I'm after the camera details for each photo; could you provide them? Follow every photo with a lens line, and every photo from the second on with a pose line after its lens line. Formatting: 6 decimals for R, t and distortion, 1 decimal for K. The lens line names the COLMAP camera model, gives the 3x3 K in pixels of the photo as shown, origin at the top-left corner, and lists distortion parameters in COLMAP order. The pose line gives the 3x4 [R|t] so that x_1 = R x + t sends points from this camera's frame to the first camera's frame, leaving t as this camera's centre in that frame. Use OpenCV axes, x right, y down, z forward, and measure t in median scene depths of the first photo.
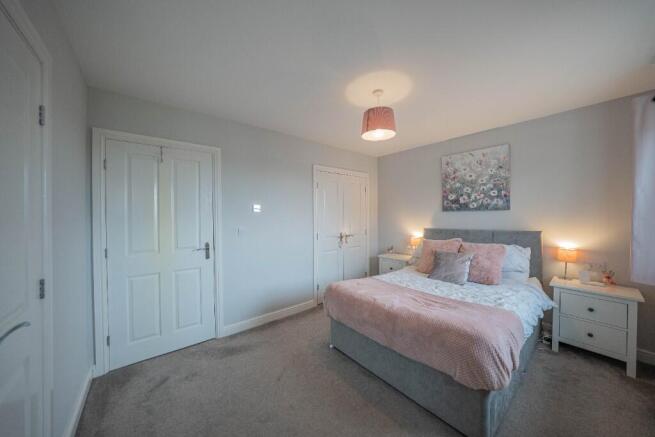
lens RADIAL K [[226.9, 0, 327.2], [0, 226.9, 215.0], [0, 0, 1]] dist [-0.007220, 0.000164]
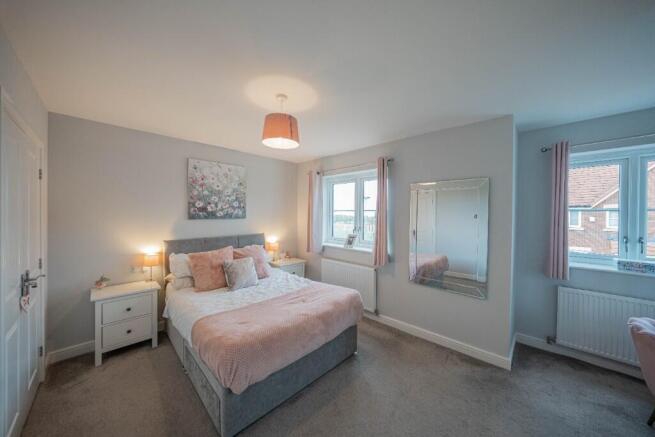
lens RADIAL K [[237.0, 0, 327.5], [0, 237.0, 218.5], [0, 0, 1]] dist [-0.001597, -0.000073]
pose [[-0.100844, 0.011653, 0.994834, -0.513928], [0.015610, 0.999827, -0.010129, -0.001991], [-0.994780, 0.014508, -0.101009, 0.601257]]
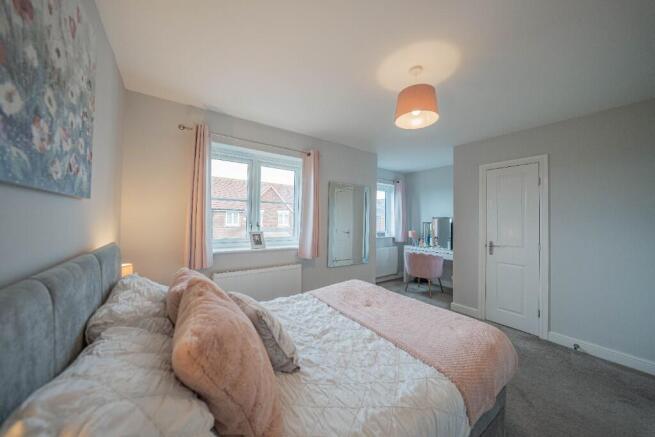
lens RADIAL K [[226.9, 0, 327.2], [0, 226.9, 215.0], [0, 0, 1]] dist [-0.007220, 0.000164]
pose [[-0.997732, 0.012584, 0.066130, 0.323519], [0.012438, 0.999919, -0.002633, 0.010089], [-0.066158, -0.001804, -0.997808, 1.218418]]
